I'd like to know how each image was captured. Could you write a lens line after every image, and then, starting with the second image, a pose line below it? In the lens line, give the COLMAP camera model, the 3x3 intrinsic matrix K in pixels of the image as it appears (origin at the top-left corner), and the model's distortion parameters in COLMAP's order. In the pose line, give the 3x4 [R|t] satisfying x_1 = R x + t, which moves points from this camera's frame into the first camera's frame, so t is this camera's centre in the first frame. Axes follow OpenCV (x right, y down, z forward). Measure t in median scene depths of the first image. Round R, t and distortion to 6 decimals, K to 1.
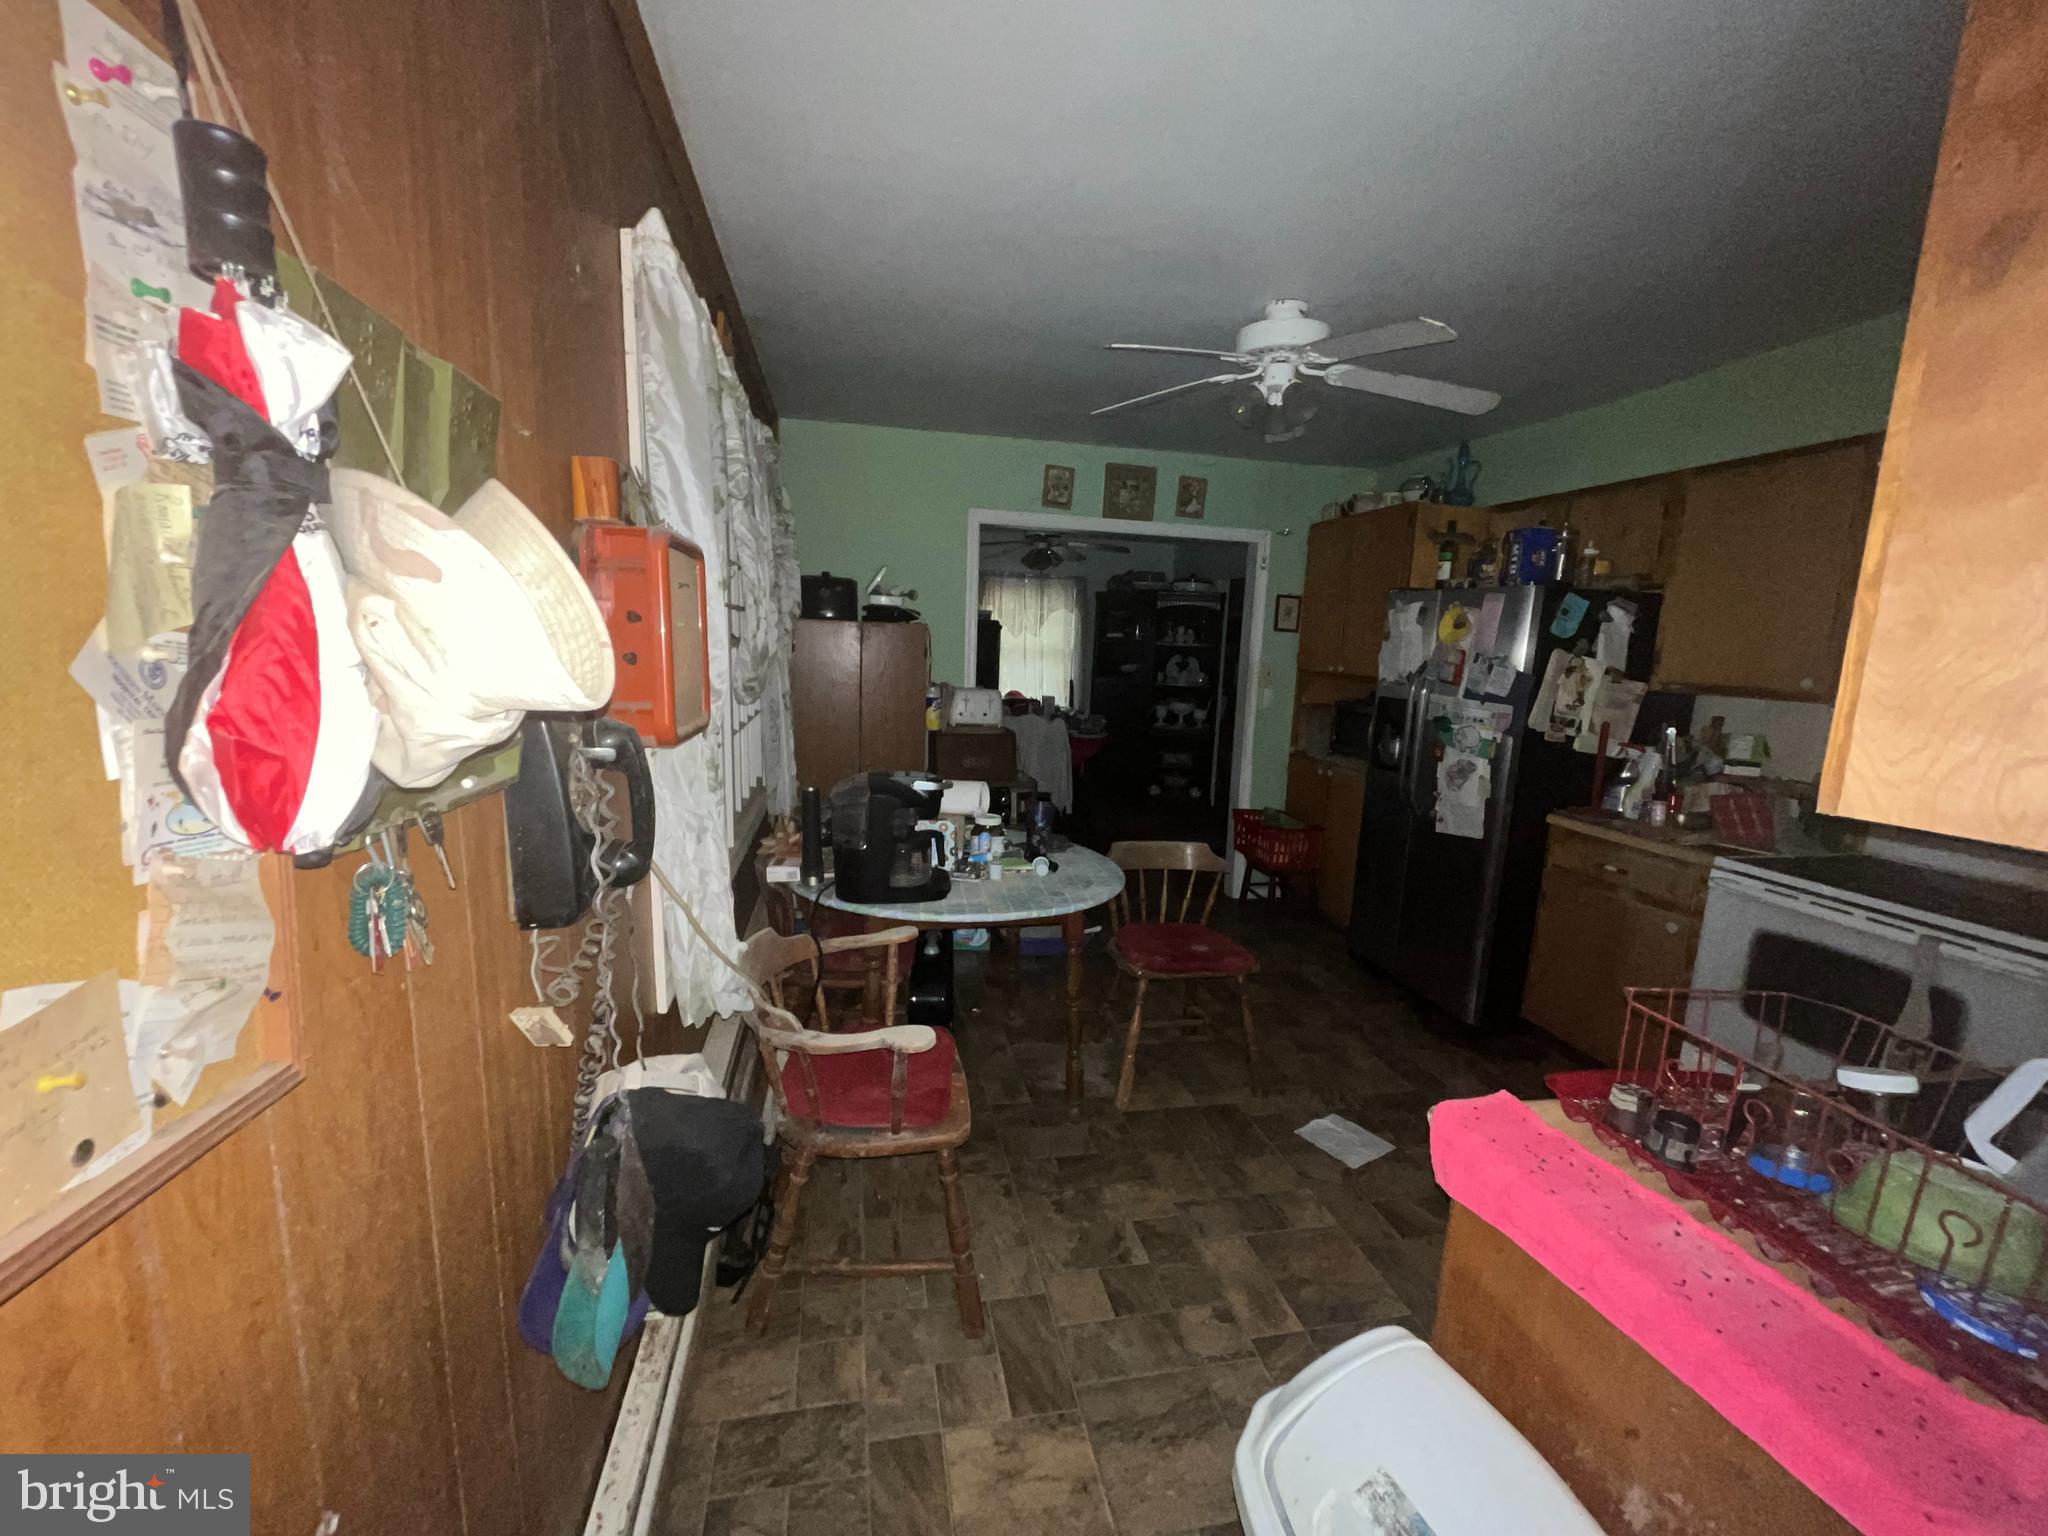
lens RADIAL K [[824.2, 0, 1018.4], [0, 824.2, 776.0], [0, 0, 1]] dist [-0.000669, -0.001043]
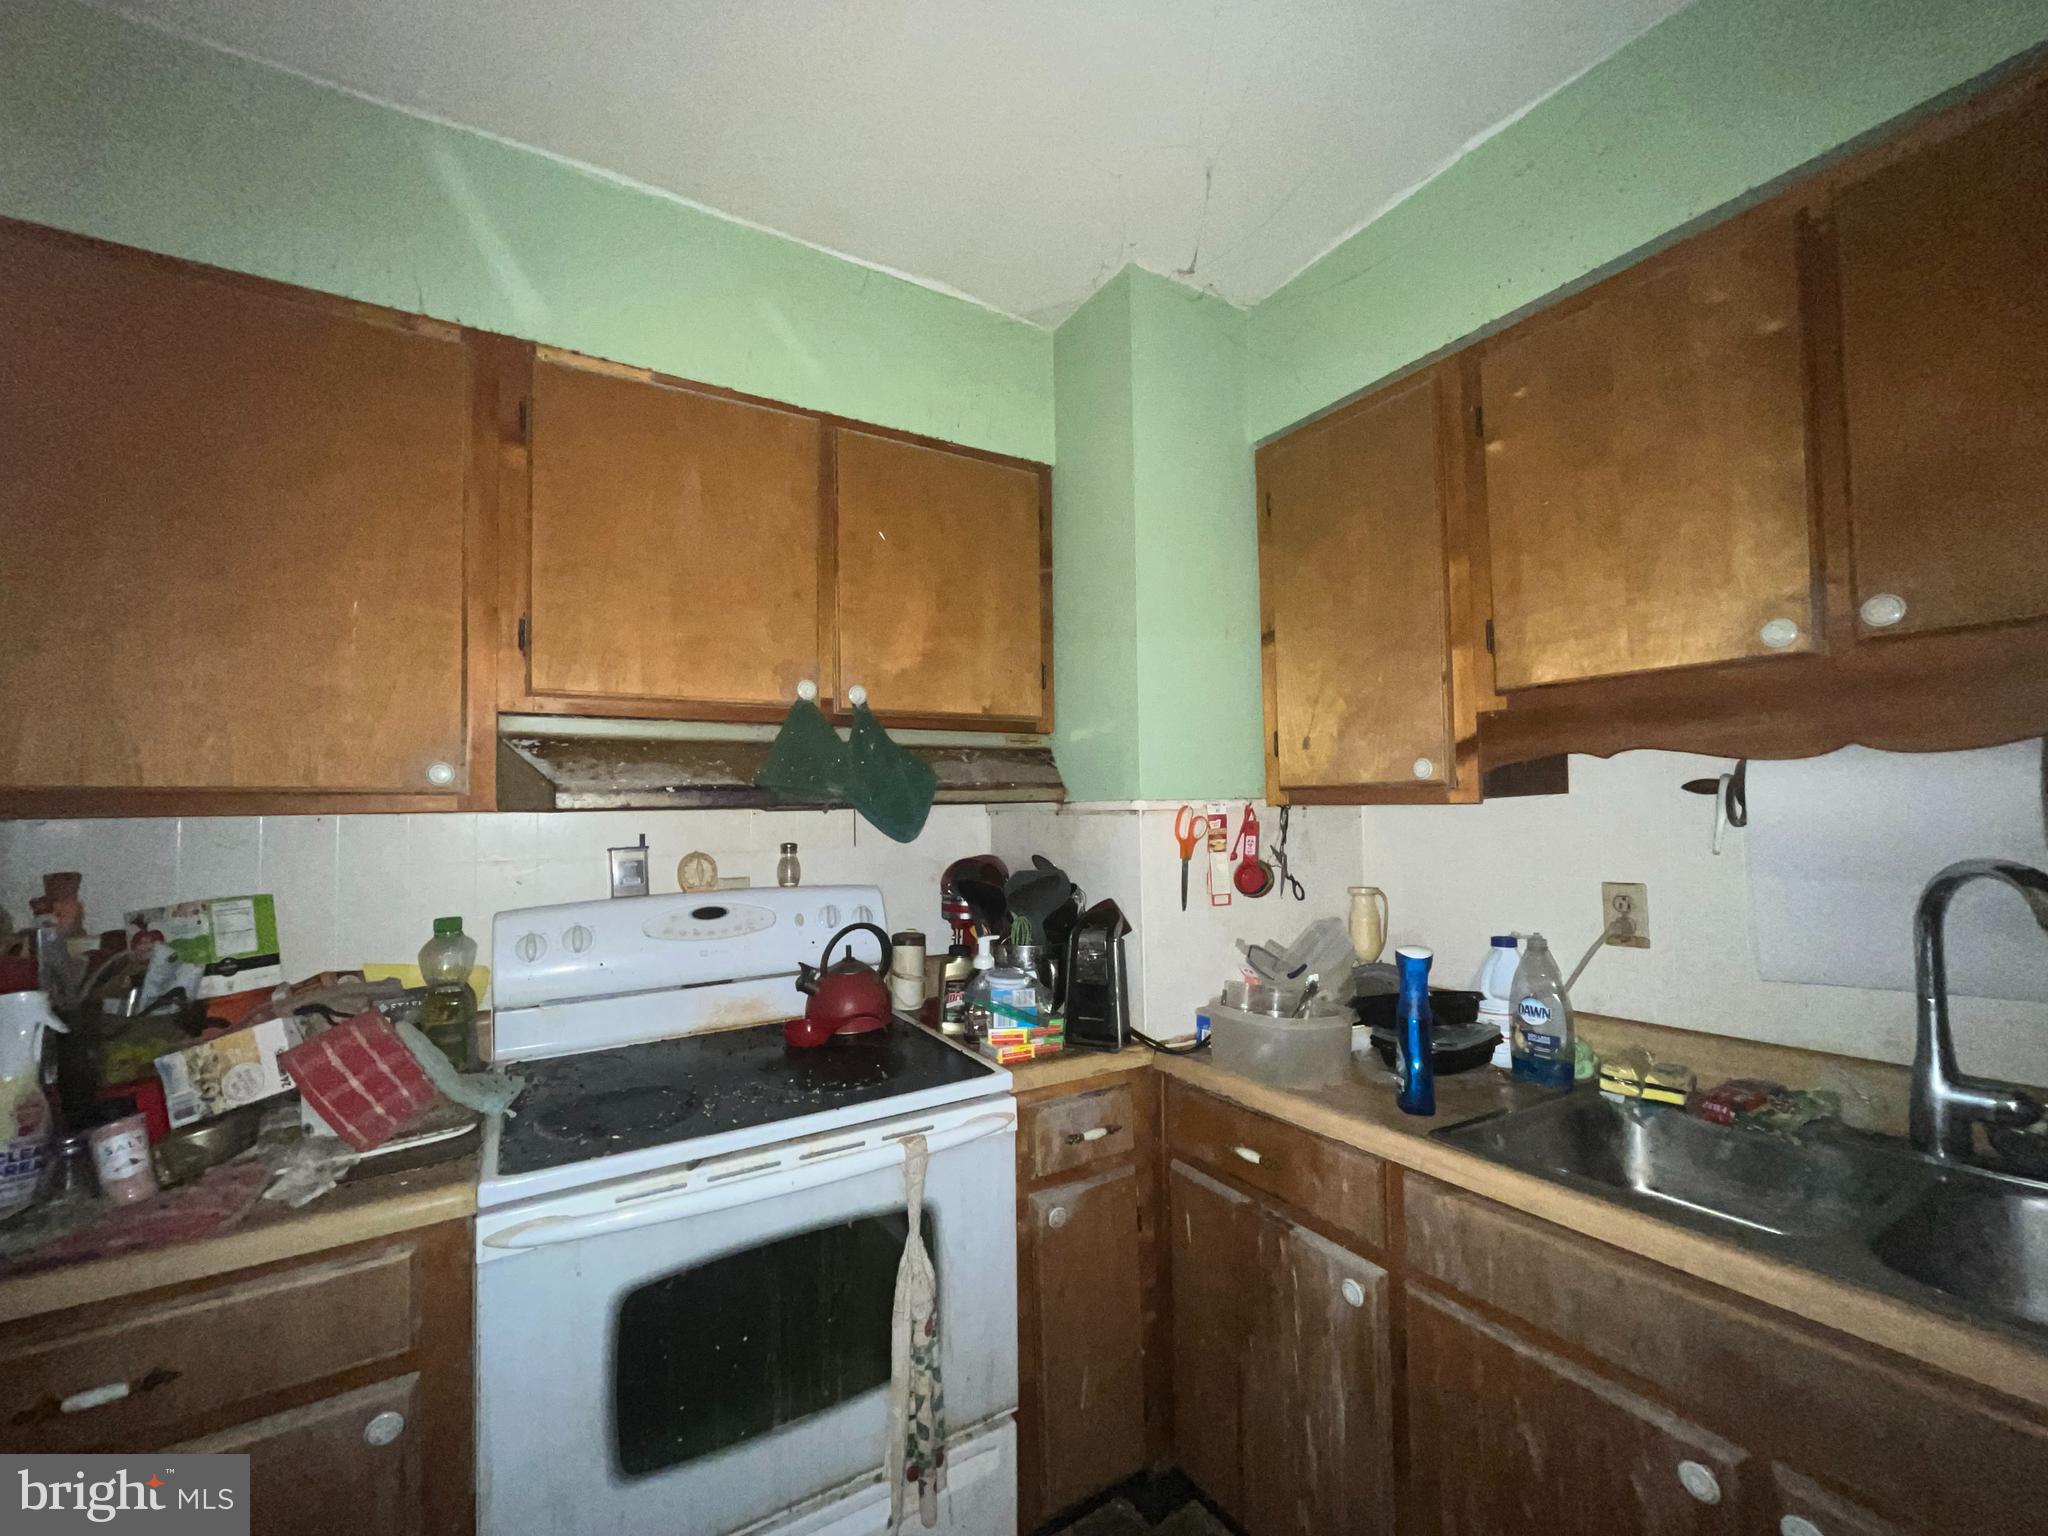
lens RADIAL K [[824.2, 0, 1025.5], [0, 824.2, 771.6], [0, 0, 1]] dist [-0.000669, -0.001043]
pose [[-0.348533, -0.006664, 0.937273, 0.278287], [0.156636, 0.985498, 0.065254, -0.070068], [-0.924116, 0.169554, -0.342435, 0.650581]]
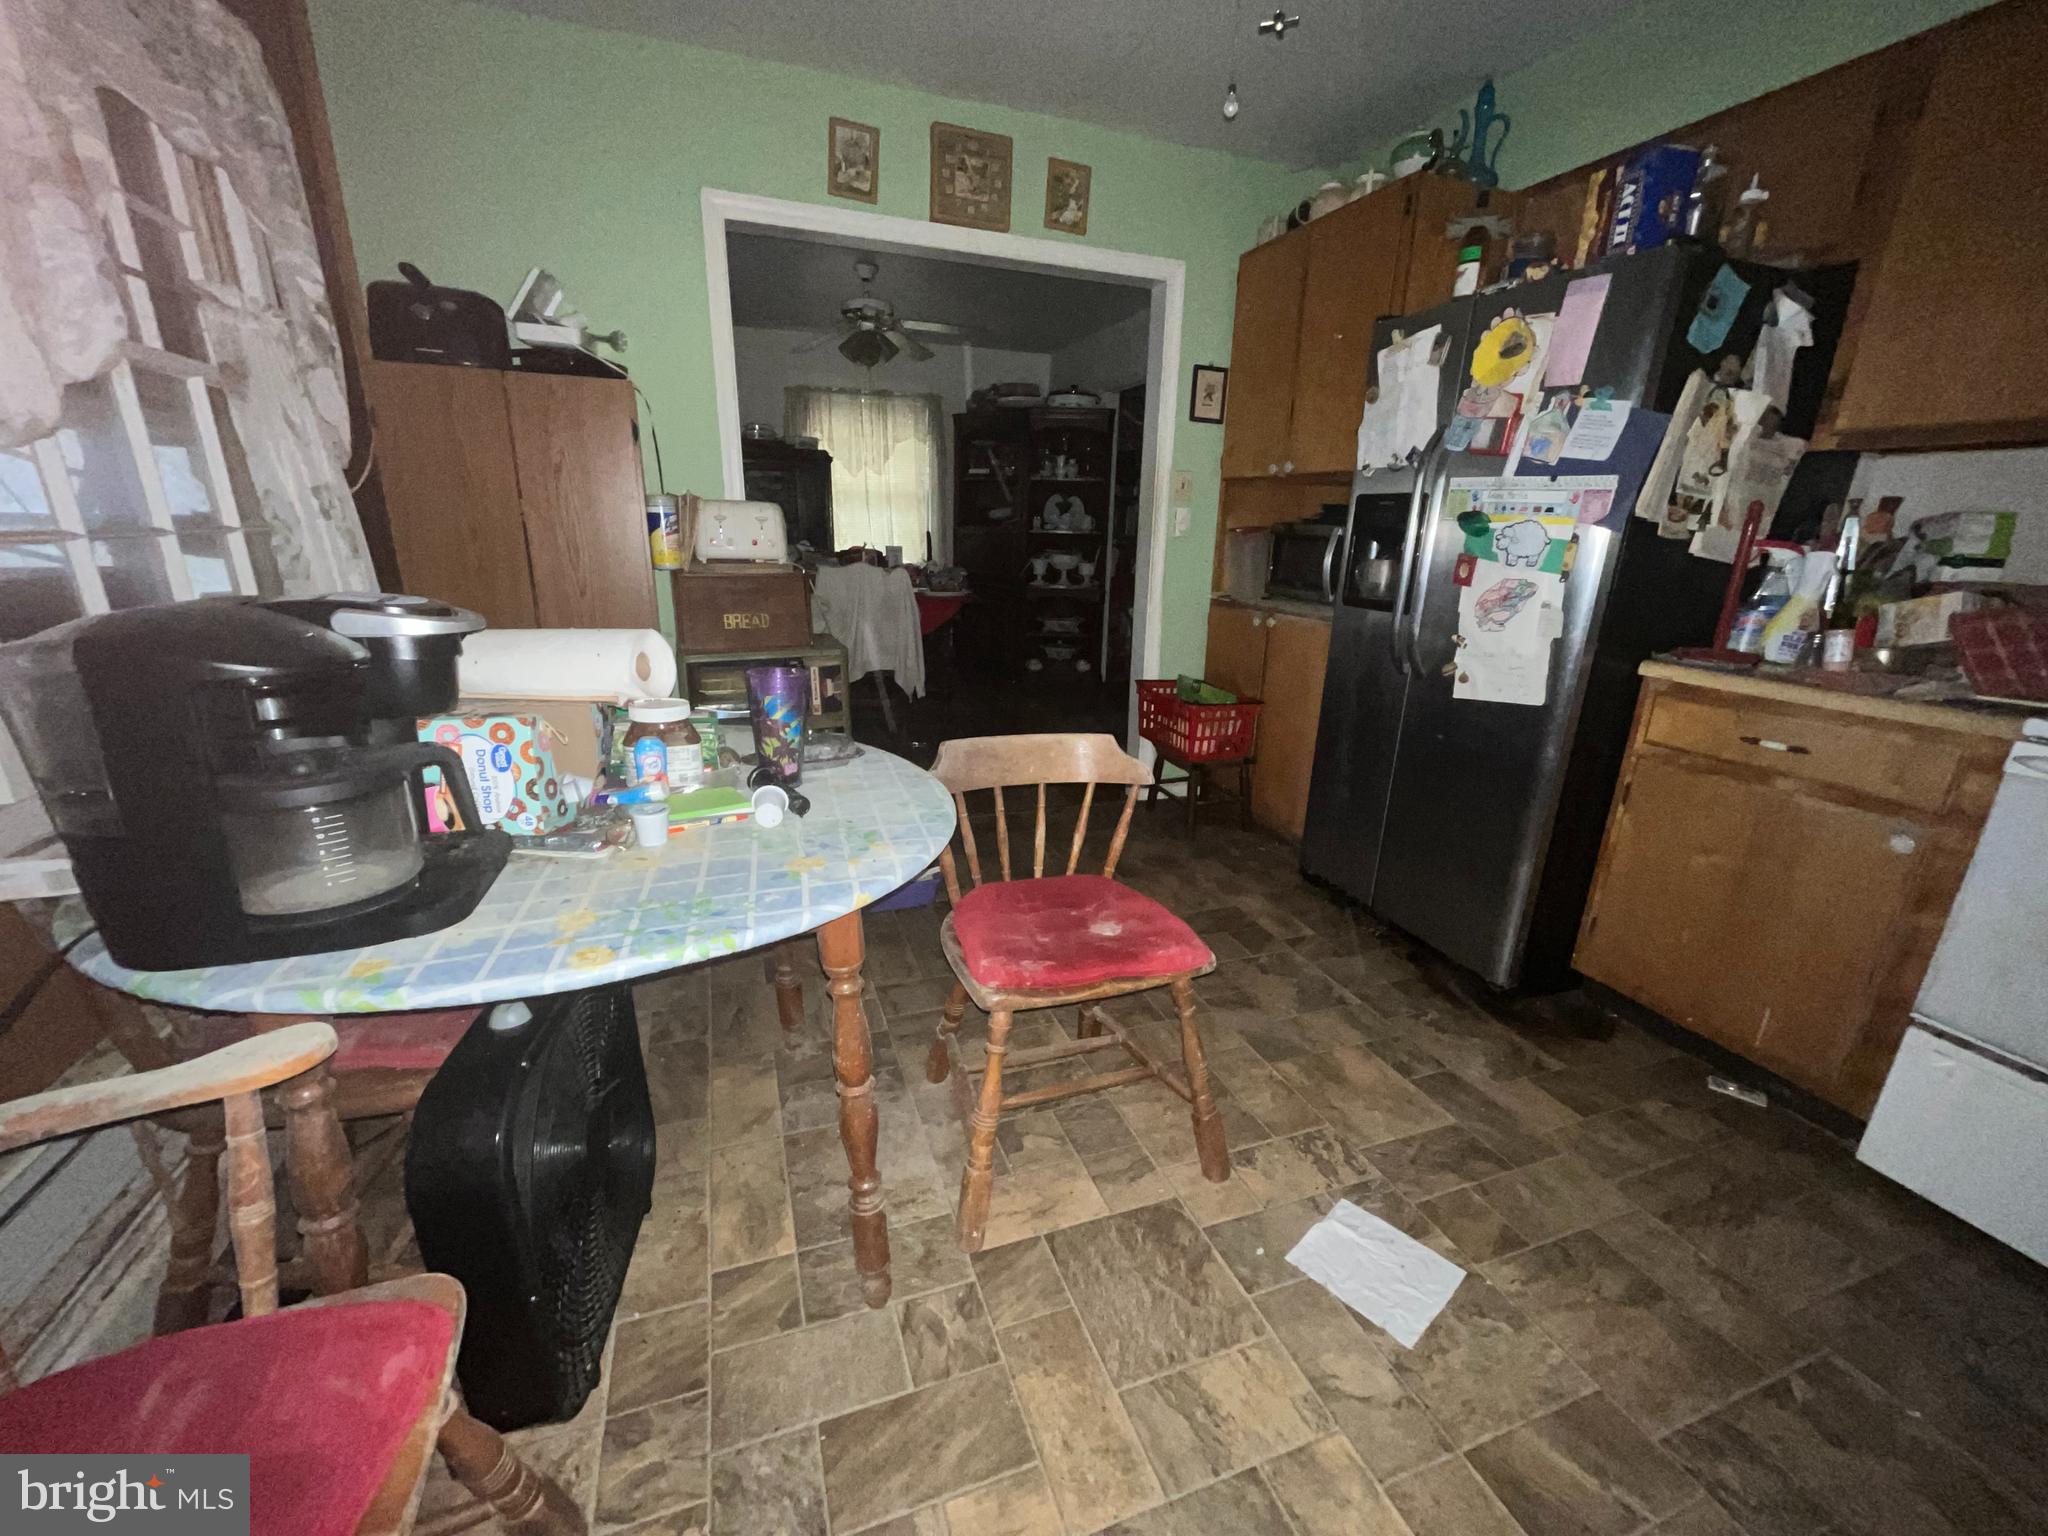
lens RADIAL K [[824.2, 0, 1028.0], [0, 824.2, 777.1], [0, 0, 1]] dist [-0.000669, -0.001043]
pose [[0.988419, -0.056130, 0.140989, 0.085785], [0.036028, 0.989314, 0.141280, 0.026797], [-0.147412, -0.134565, 0.979879, 0.425913]]
